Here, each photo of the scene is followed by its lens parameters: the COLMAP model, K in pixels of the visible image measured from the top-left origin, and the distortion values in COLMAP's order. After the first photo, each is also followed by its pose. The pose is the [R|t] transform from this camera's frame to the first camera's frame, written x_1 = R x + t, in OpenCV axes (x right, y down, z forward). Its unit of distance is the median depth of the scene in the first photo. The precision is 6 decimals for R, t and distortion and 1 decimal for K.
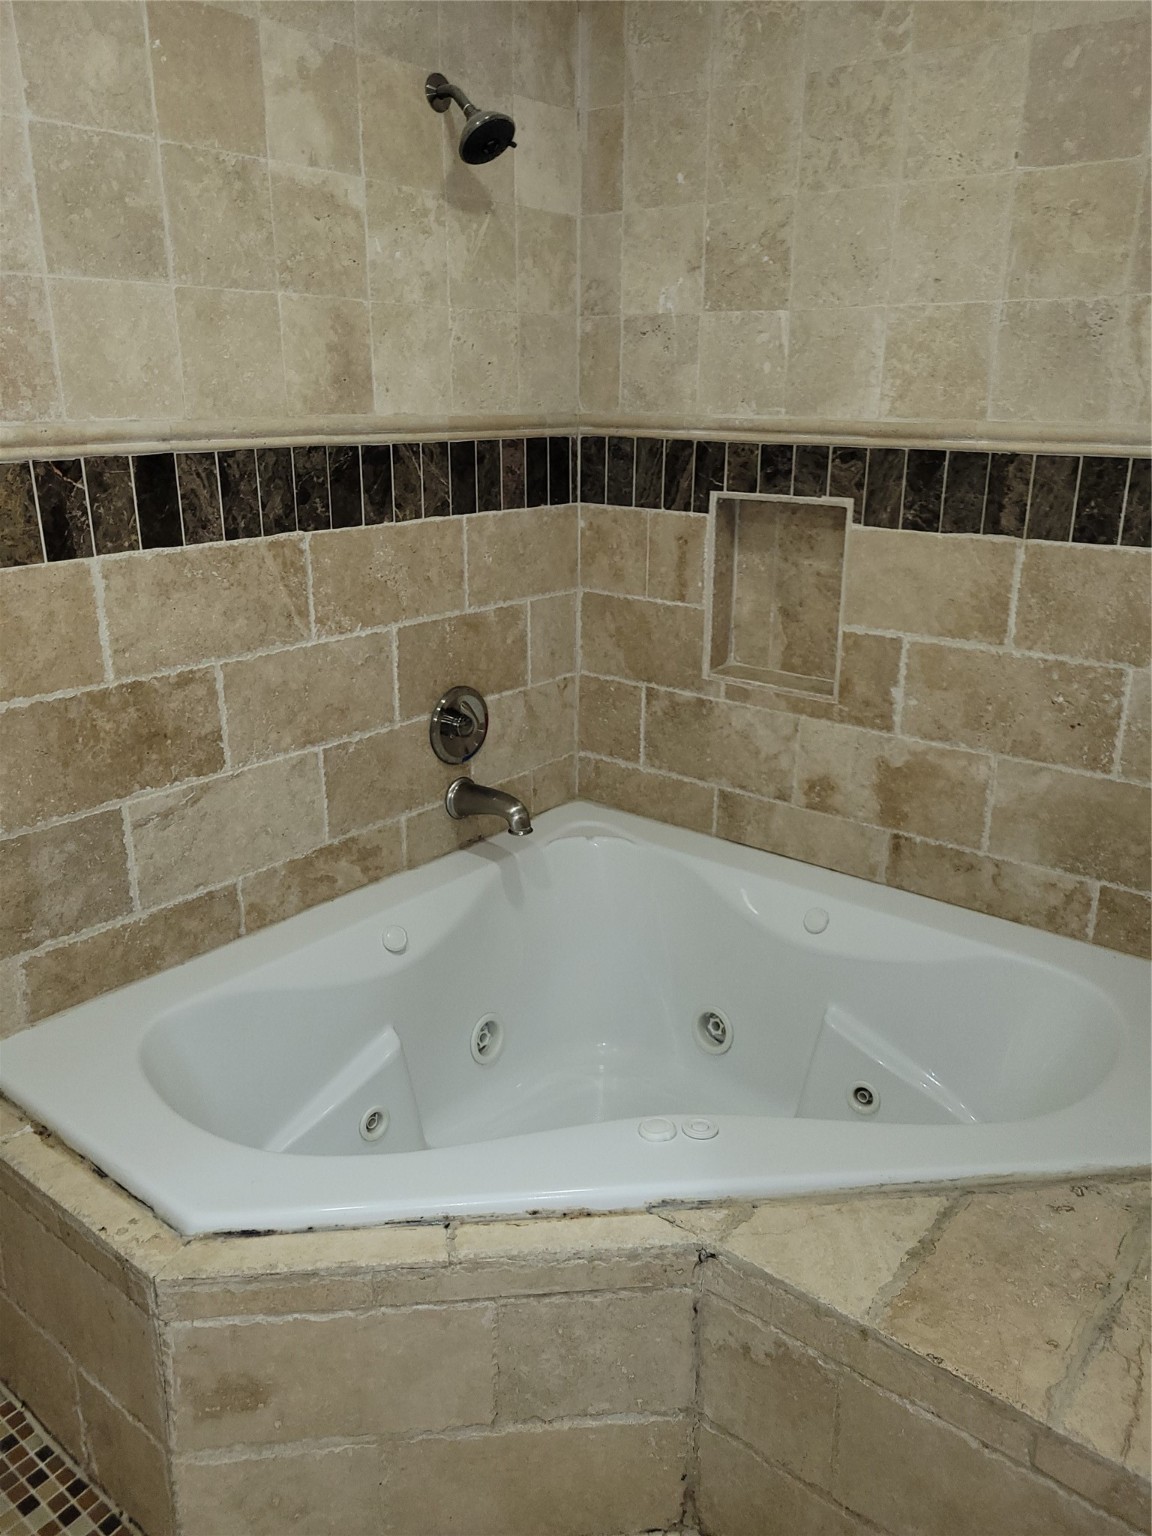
lens RADIAL K [[1156.3, 0, 562.2], [0, 1156.3, 739.2], [0, 0, 1]] dist [0.038806, -0.015709]
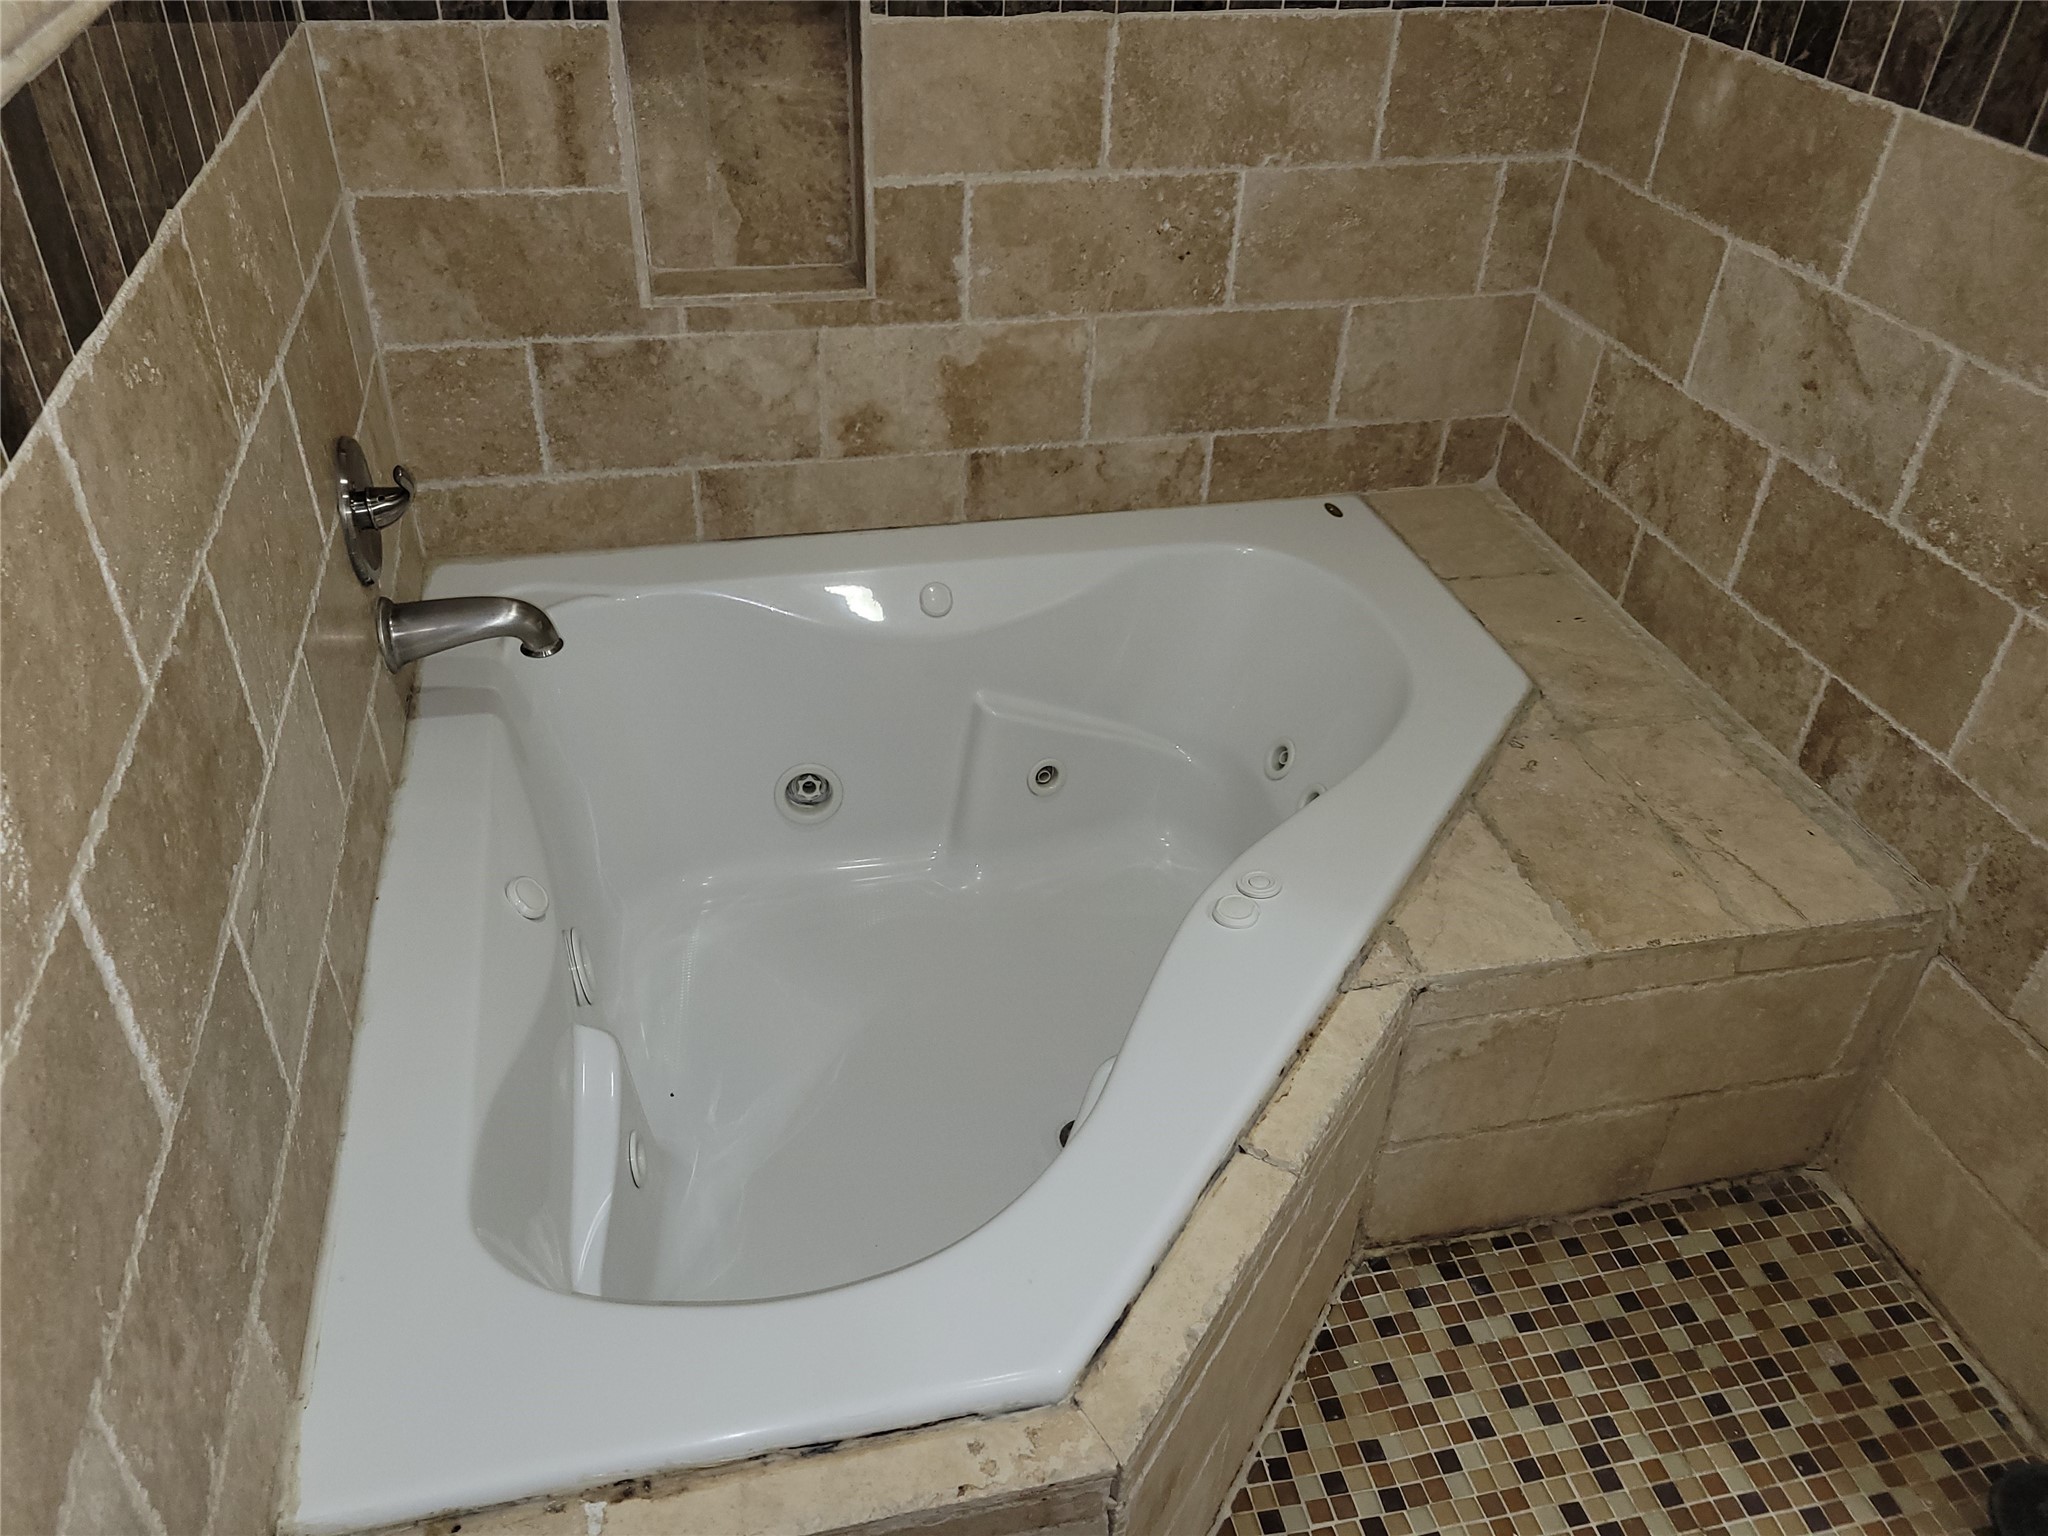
lens RADIAL K [[1541.7, 0, 1013.9], [0, 1541.7, 779.6], [0, 0, 1]] dist [0.038806, -0.015709]
pose [[0.621160, -0.451853, 0.640304, -0.495779], [0.209500, 0.883050, 0.419919, -0.167869], [-0.755162, -0.126693, 0.643179, 0.340746]]
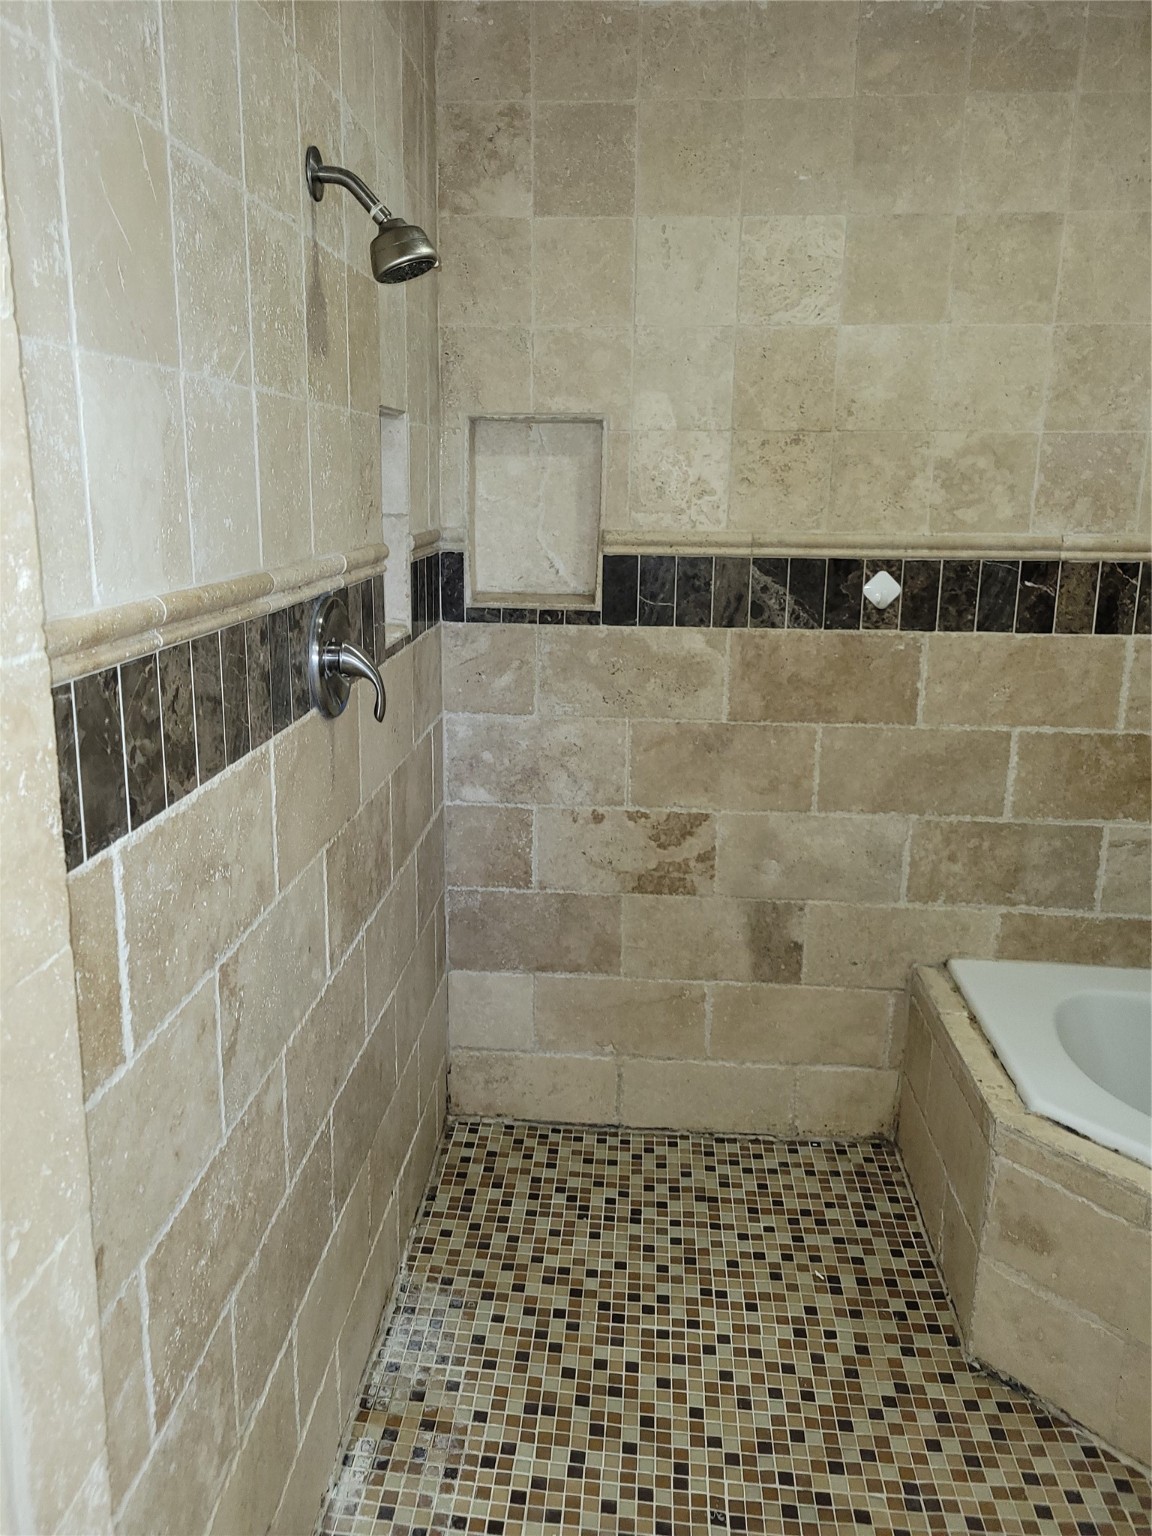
lens RADIAL K [[1156.3, 0, 568.6], [0, 1156.3, 753.7], [0, 0, 1]] dist [0.038806, -0.015709]
pose [[0.575598, 0.205752, -0.791425, 0.255475], [-0.254719, 0.964790, 0.065568, 0.041626], [0.777049, 0.163851, 0.607740, -0.235530]]
